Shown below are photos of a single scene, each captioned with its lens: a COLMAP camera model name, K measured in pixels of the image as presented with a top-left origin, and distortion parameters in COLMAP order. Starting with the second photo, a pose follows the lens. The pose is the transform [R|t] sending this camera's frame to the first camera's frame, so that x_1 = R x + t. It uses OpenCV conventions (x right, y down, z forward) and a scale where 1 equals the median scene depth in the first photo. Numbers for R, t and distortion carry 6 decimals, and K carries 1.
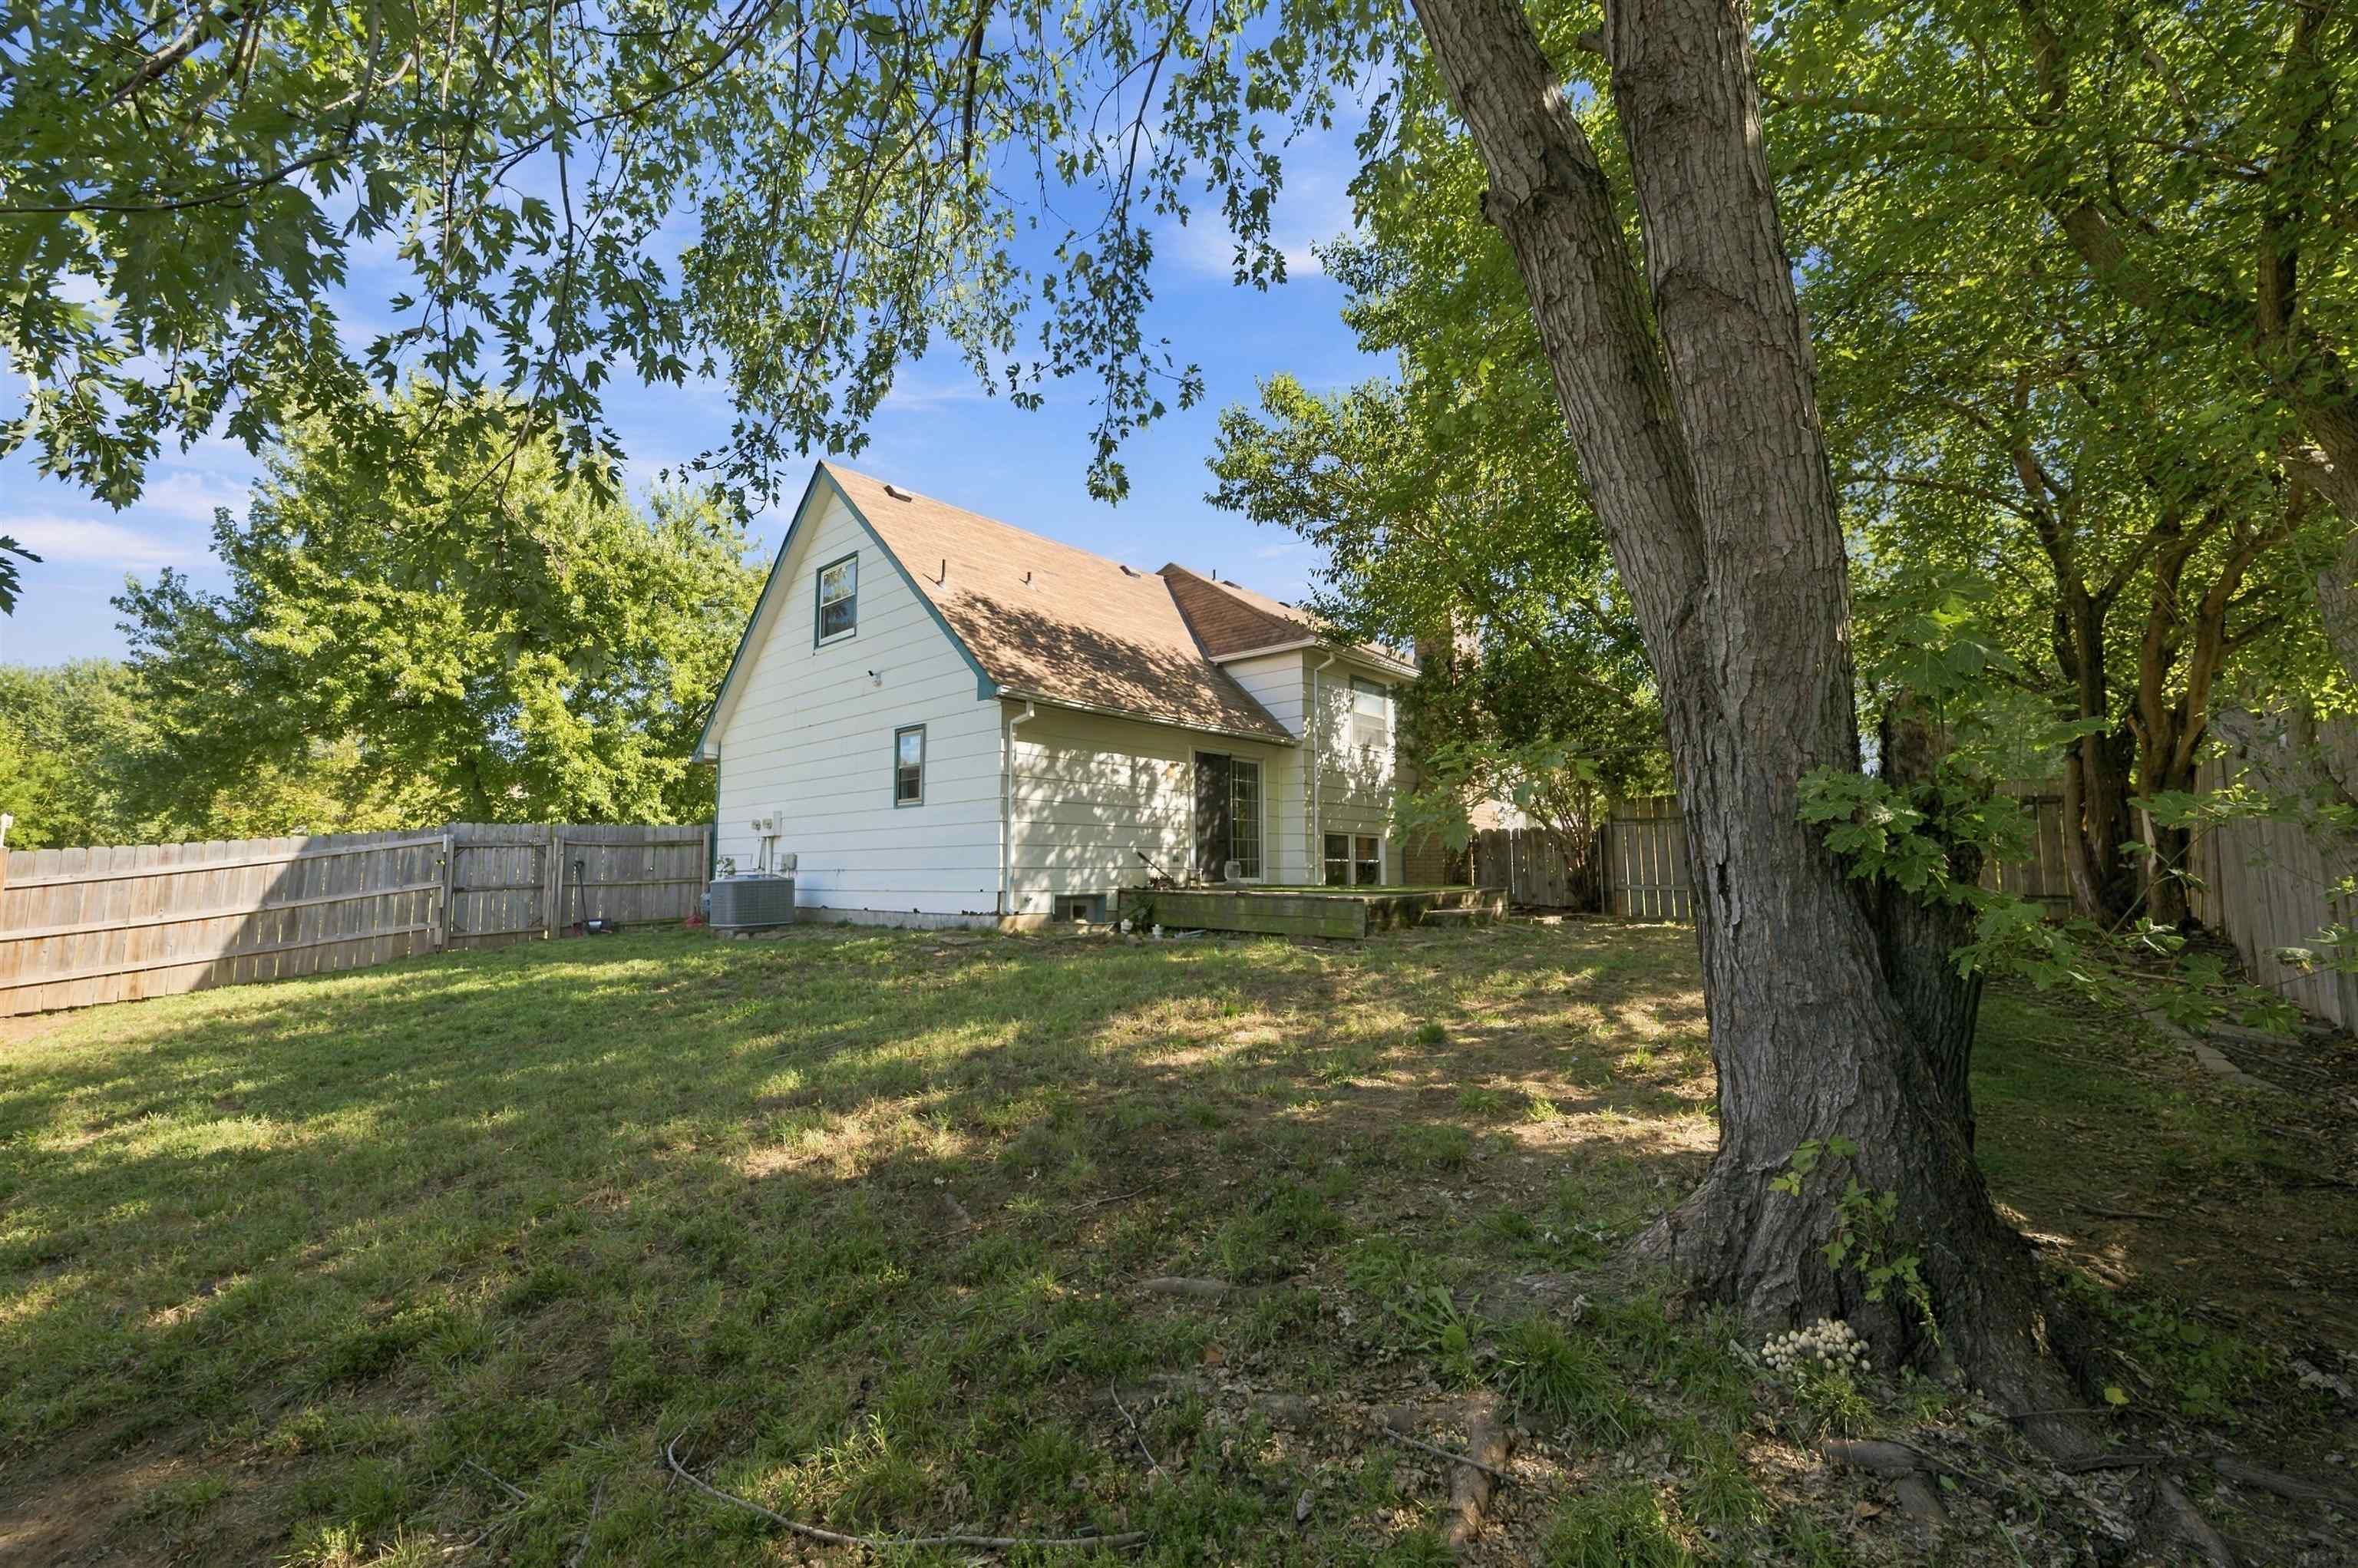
lens RADIAL K [[978.0, 0, 1219.8], [0, 978.0, 766.1], [0, 0, 1]] dist [-0.022062, -0.000112]
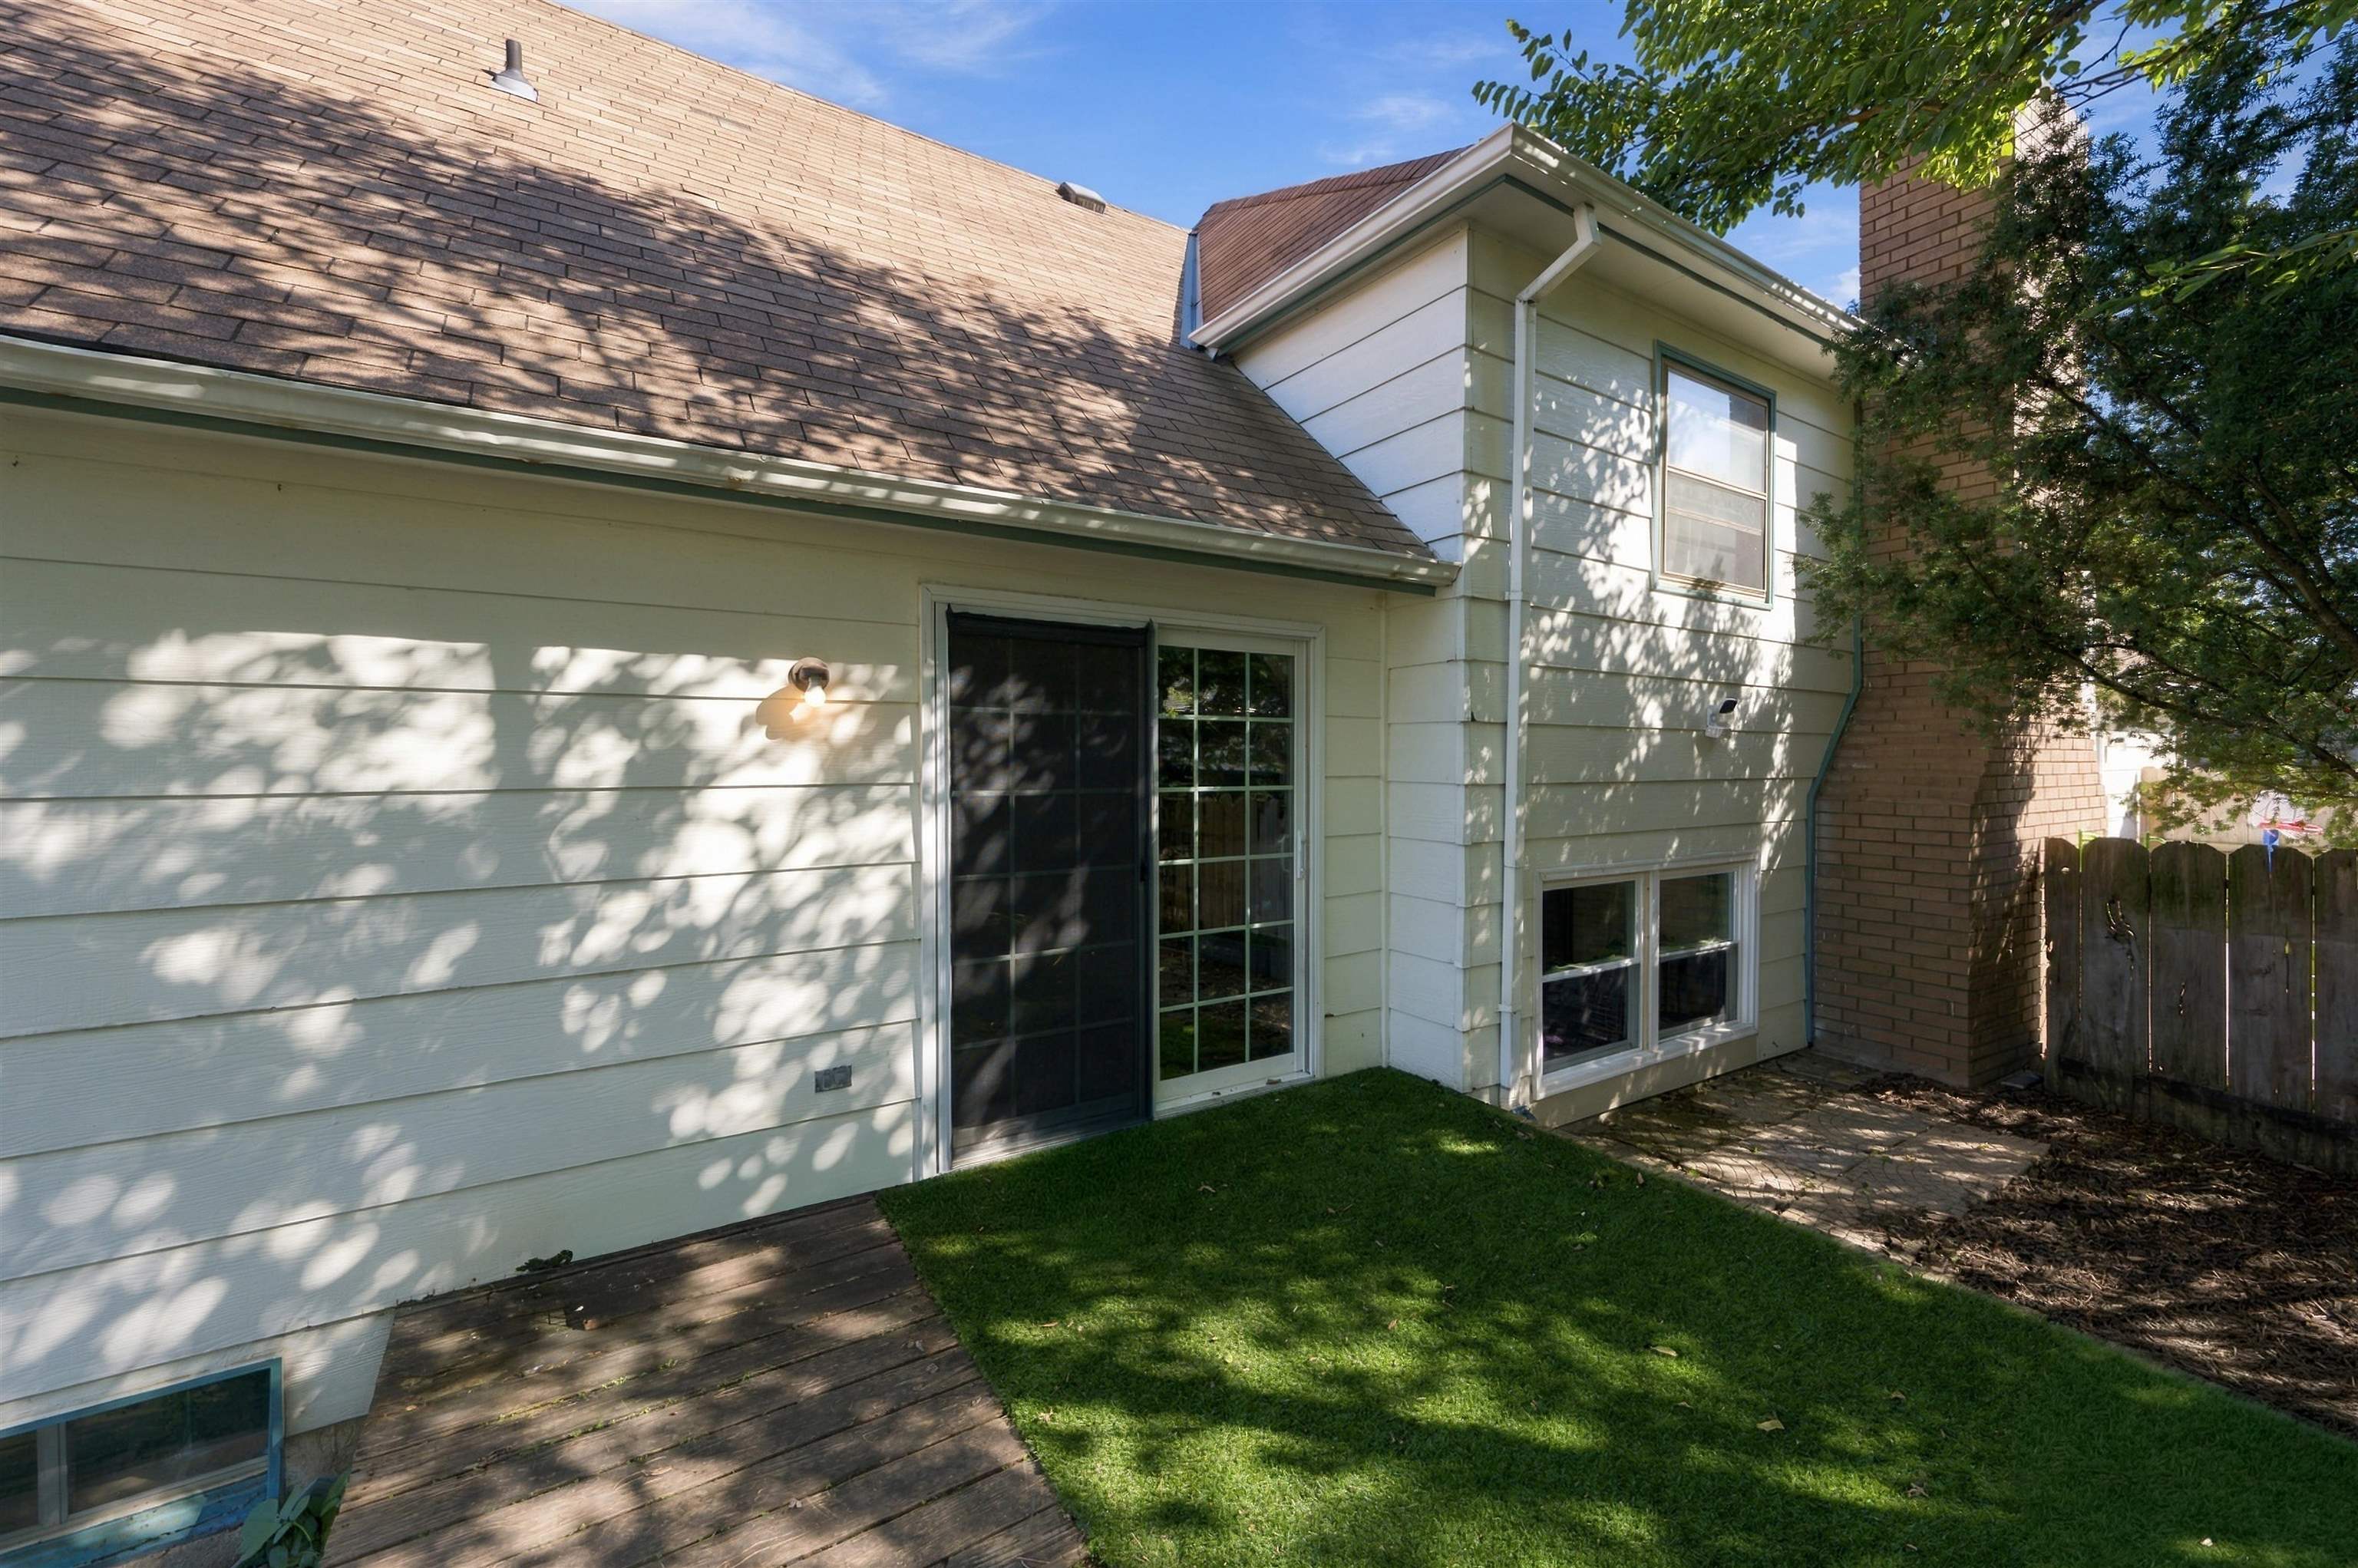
lens RADIAL K [[978.0, 0, 1219.8], [0, 978.0, 766.1], [0, 0, 1]] dist [-0.022062, -0.000112]
pose [[0.964626, 0.006119, -0.263551, 0.100661], [0.026621, 0.992359, 0.120477, -0.005900], [0.262275, -0.123231, 0.957092, 0.793785]]
